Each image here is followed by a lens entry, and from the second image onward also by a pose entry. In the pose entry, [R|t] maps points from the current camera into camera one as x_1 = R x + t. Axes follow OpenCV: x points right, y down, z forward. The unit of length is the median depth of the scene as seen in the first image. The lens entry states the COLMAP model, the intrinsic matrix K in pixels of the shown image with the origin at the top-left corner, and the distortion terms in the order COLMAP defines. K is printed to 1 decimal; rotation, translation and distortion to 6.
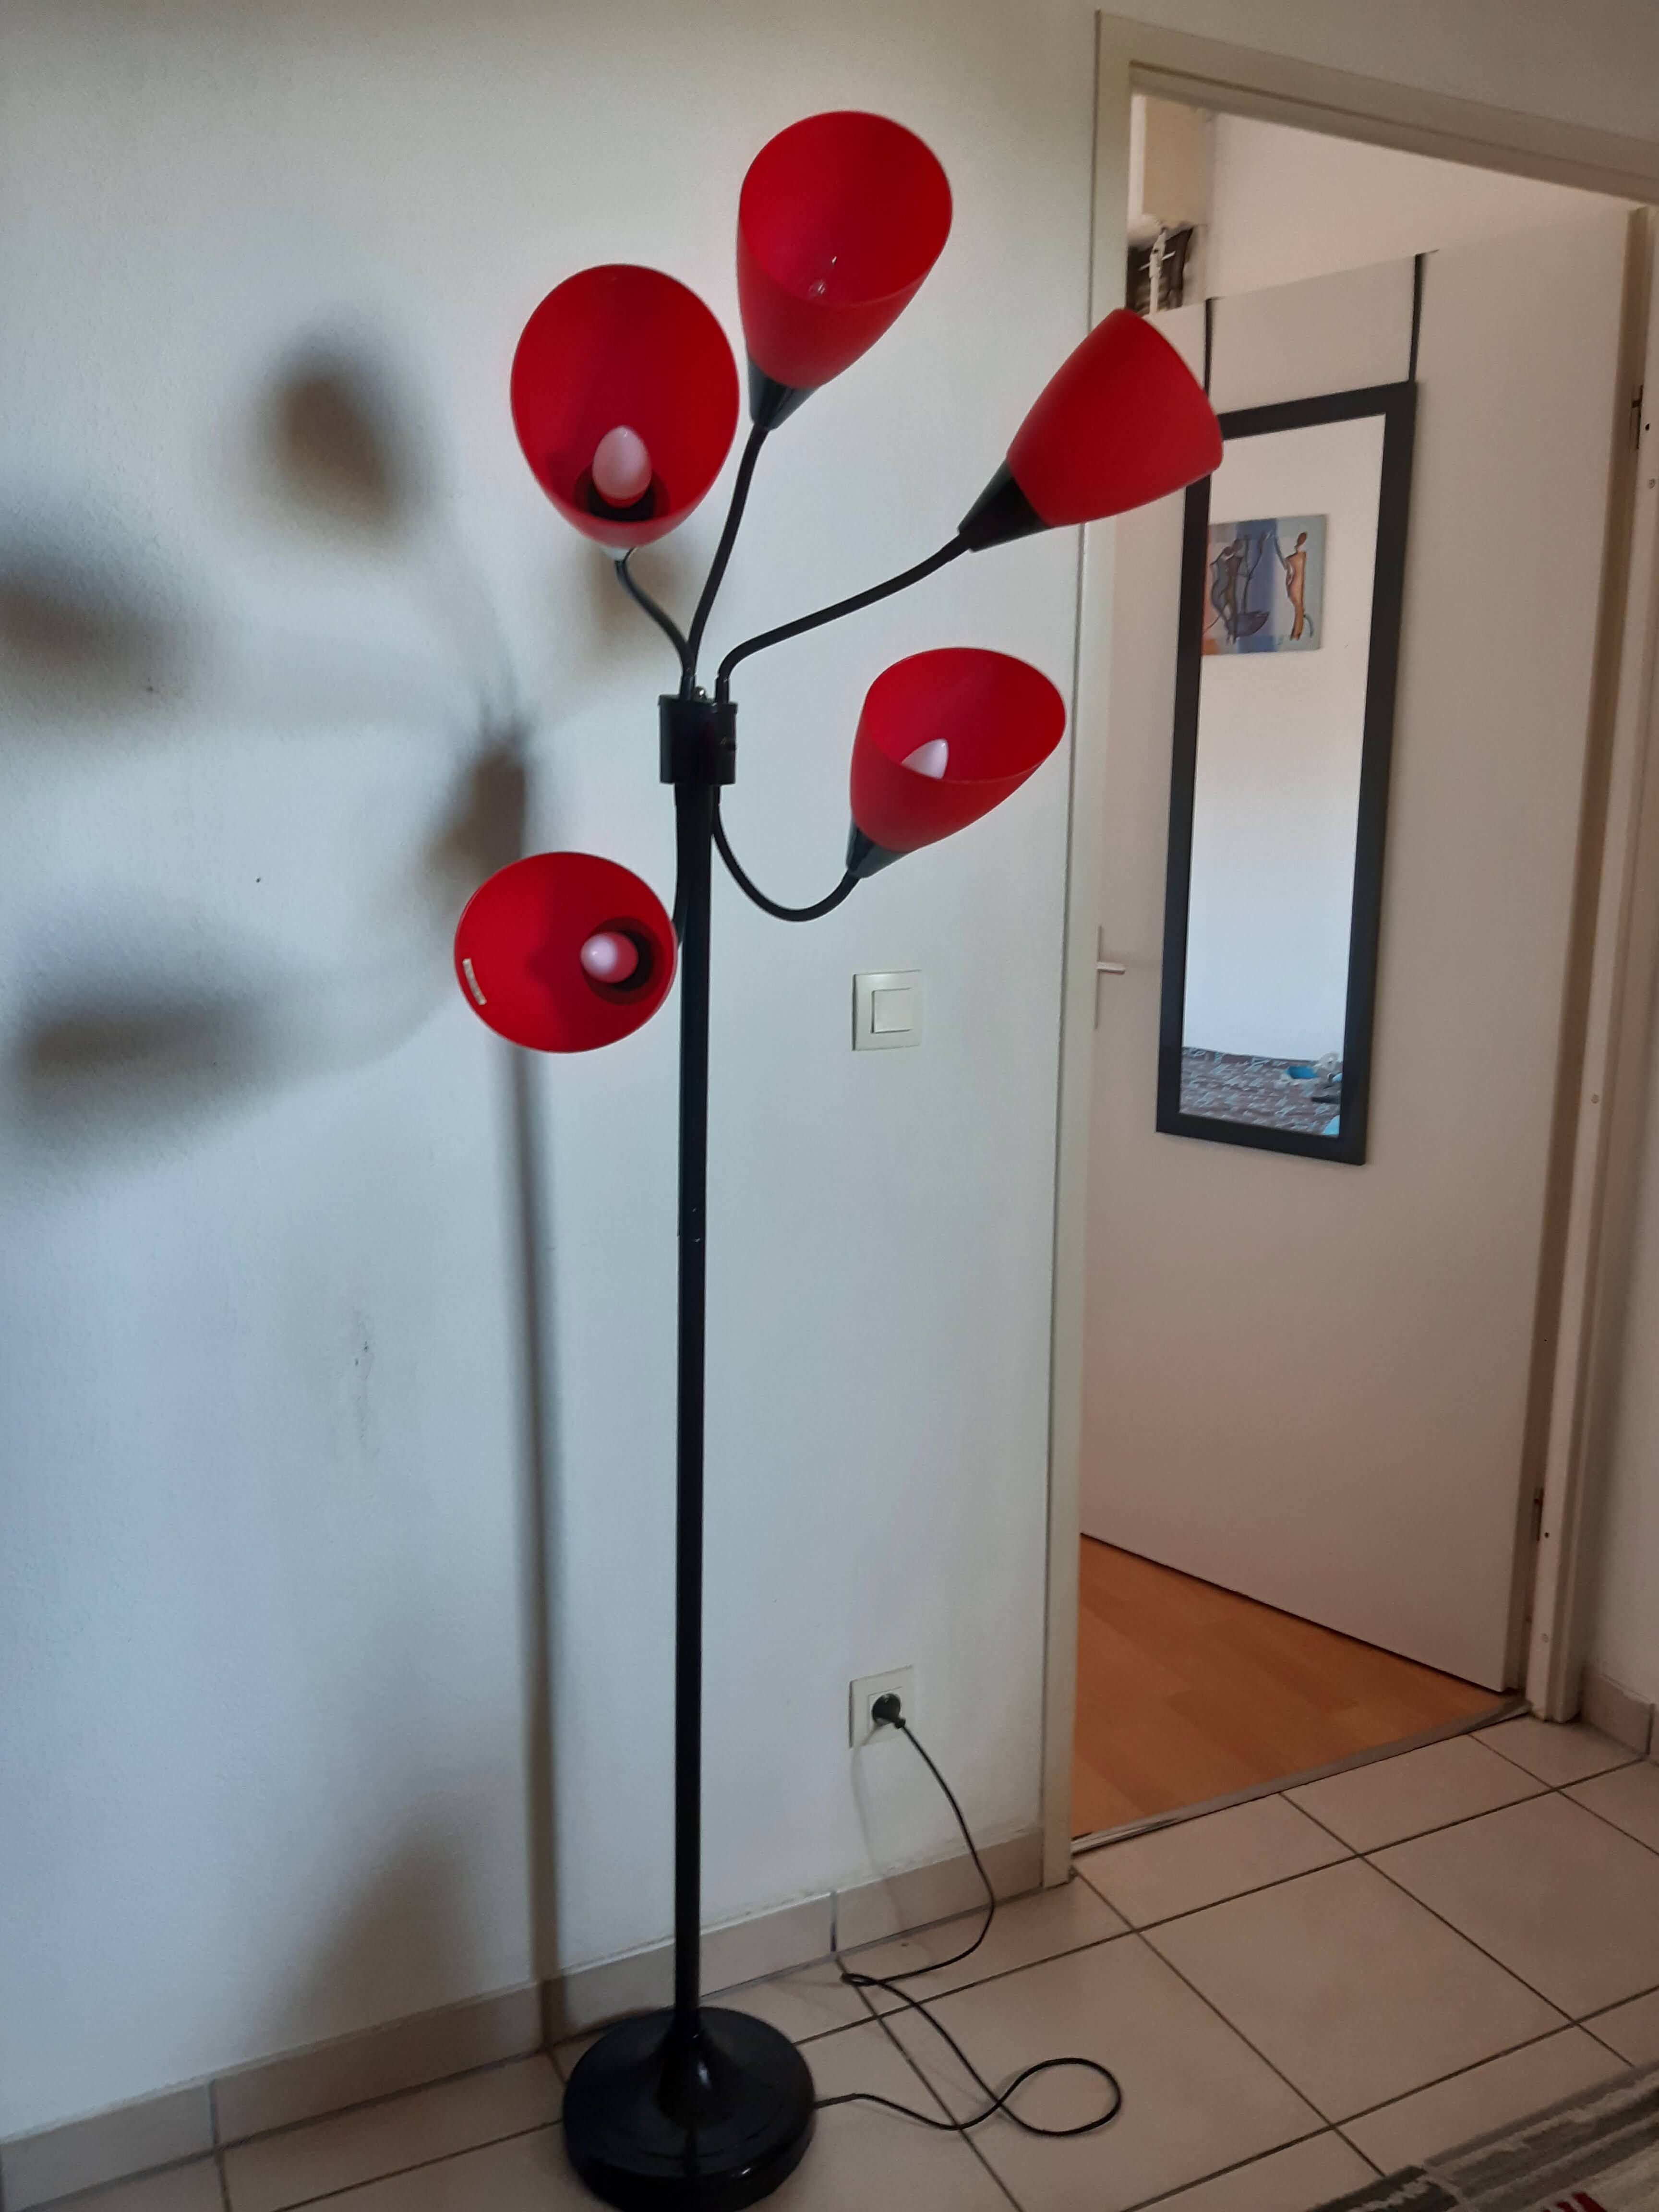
lens RADIAL K [[1690.0, 0, 817.5], [0, 1690.0, 1112.5], [0, 0, 1]] dist [0.036177, -0.102555]
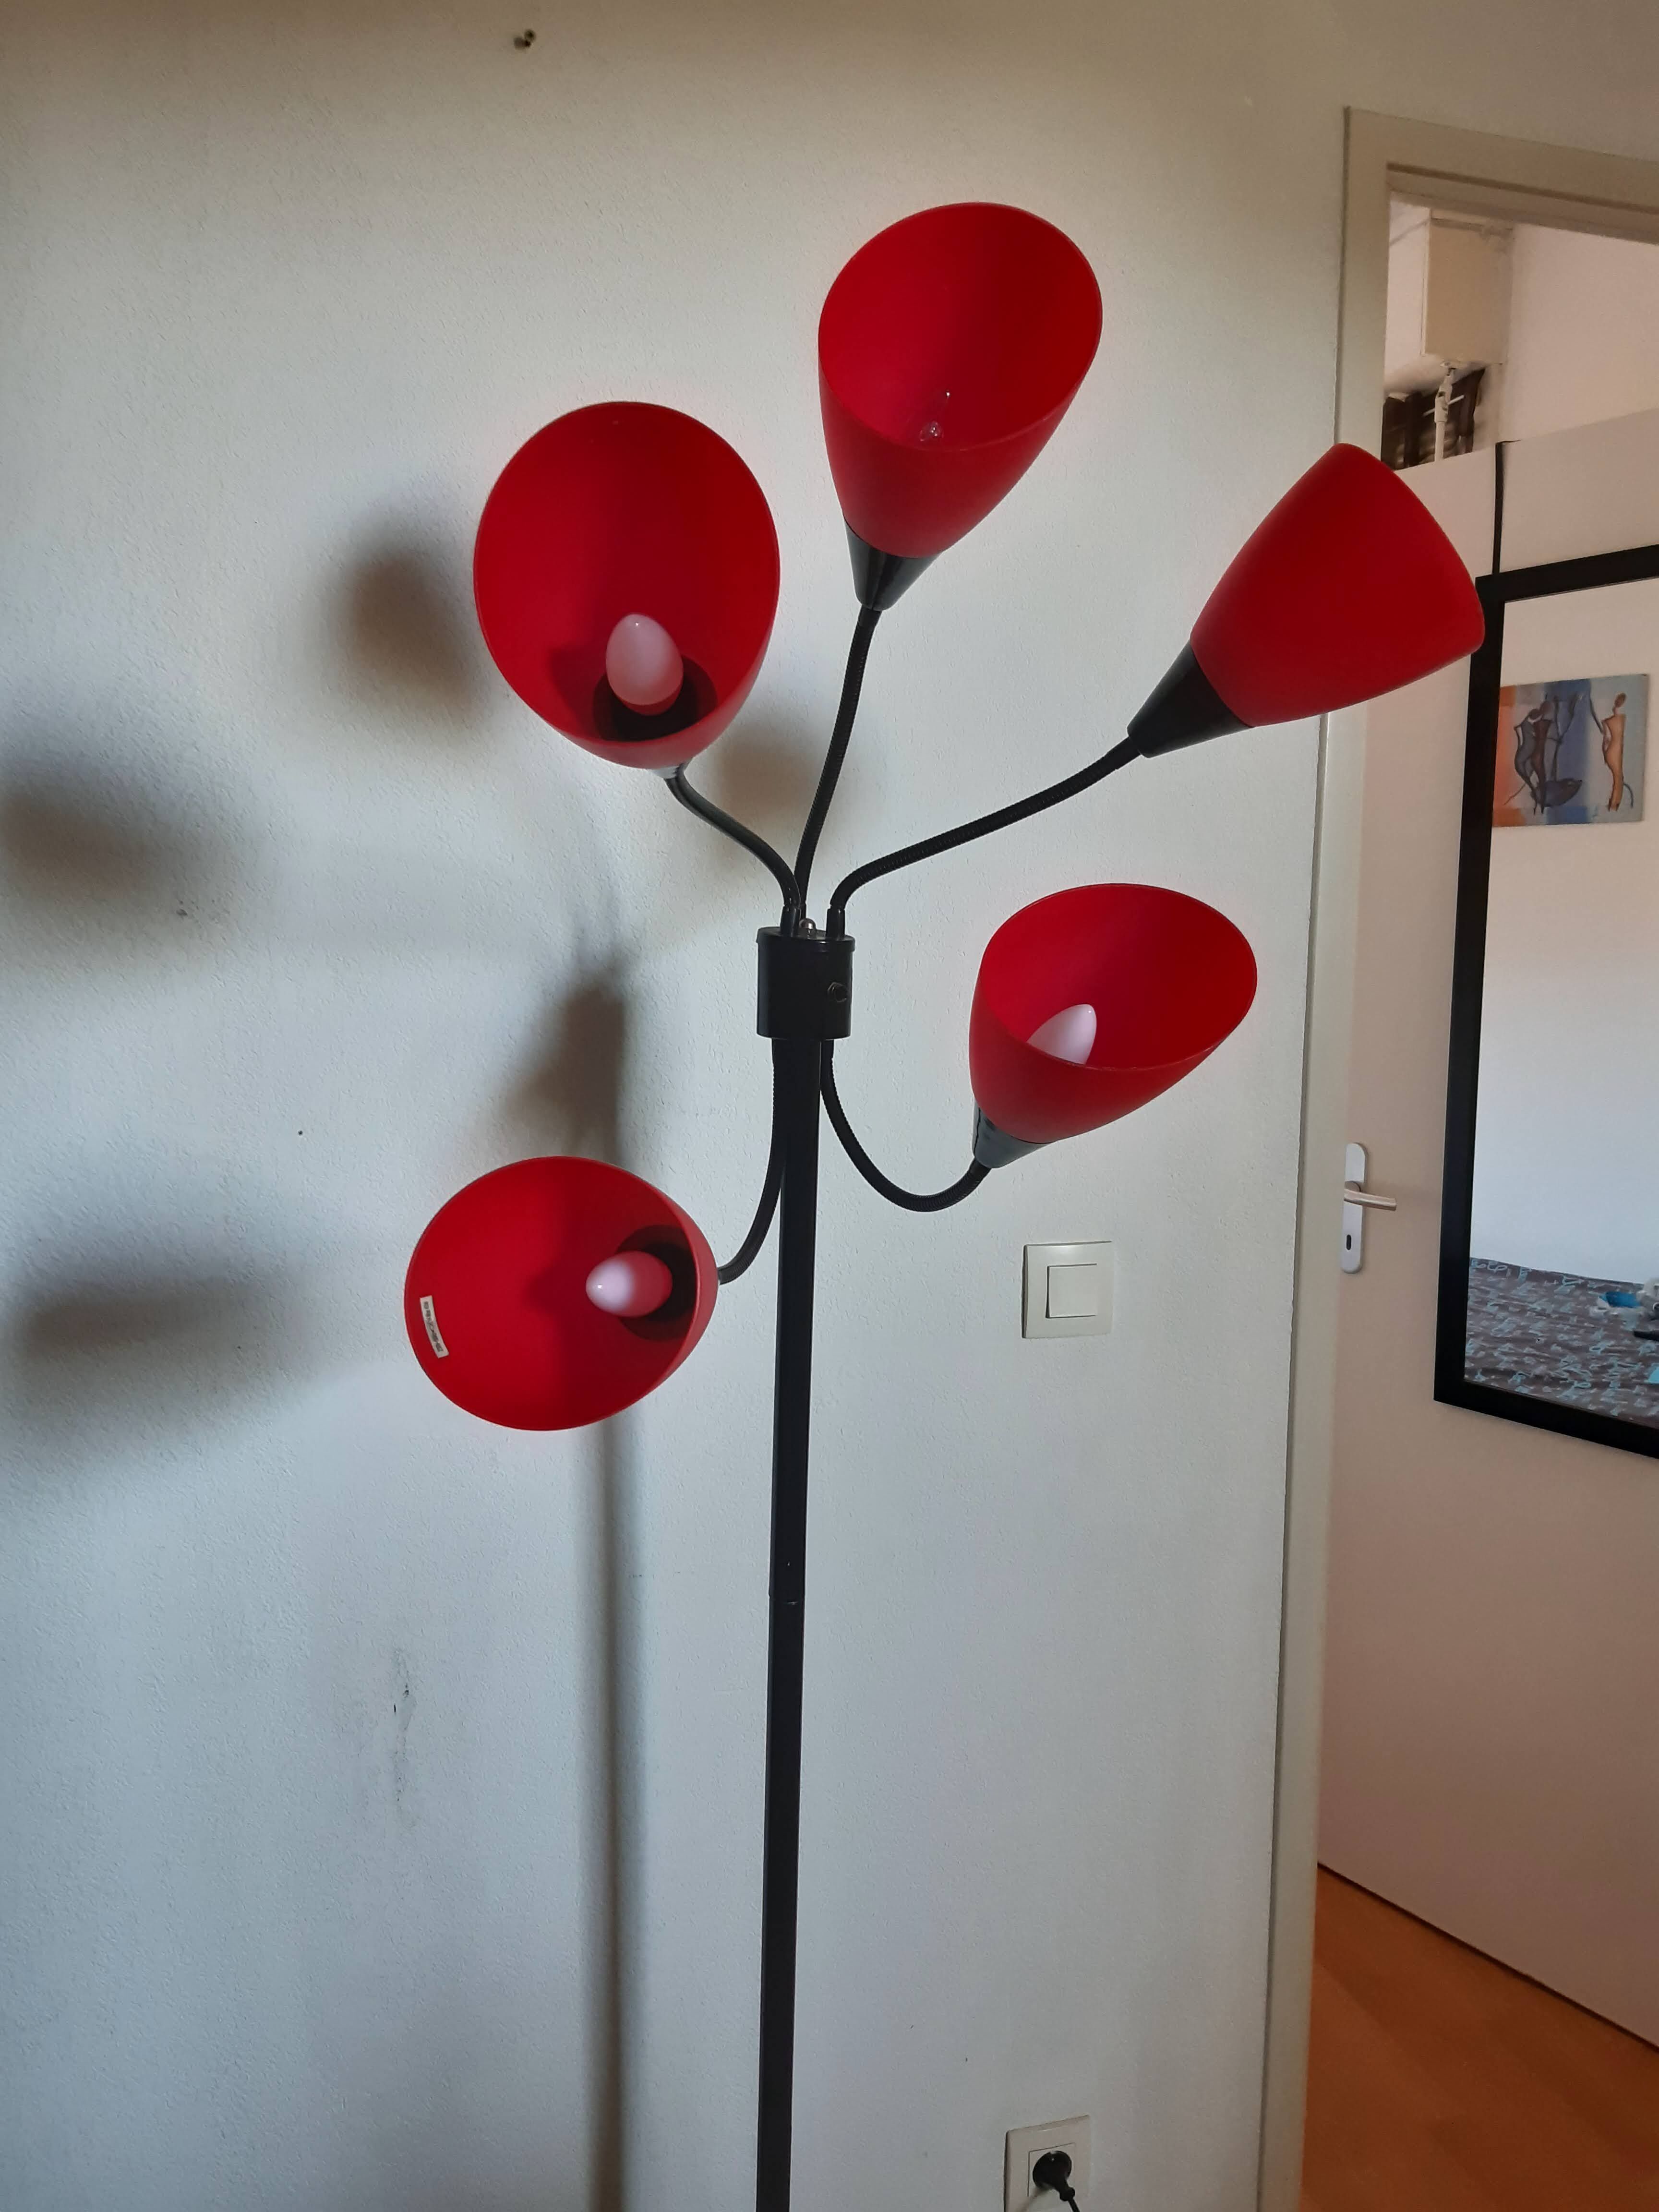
lens RADIAL K [[1715.4, 0, 829.5], [0, 1715.4, 1106.0], [0, 0, 1]] dist [0.035650, -0.106433]
pose [[0.987335, 0.025378, -0.156603, 0.047941], [-0.039923, 0.995101, -0.090444, -0.061191], [0.153541, 0.095550, 0.983512, 0.142318]]
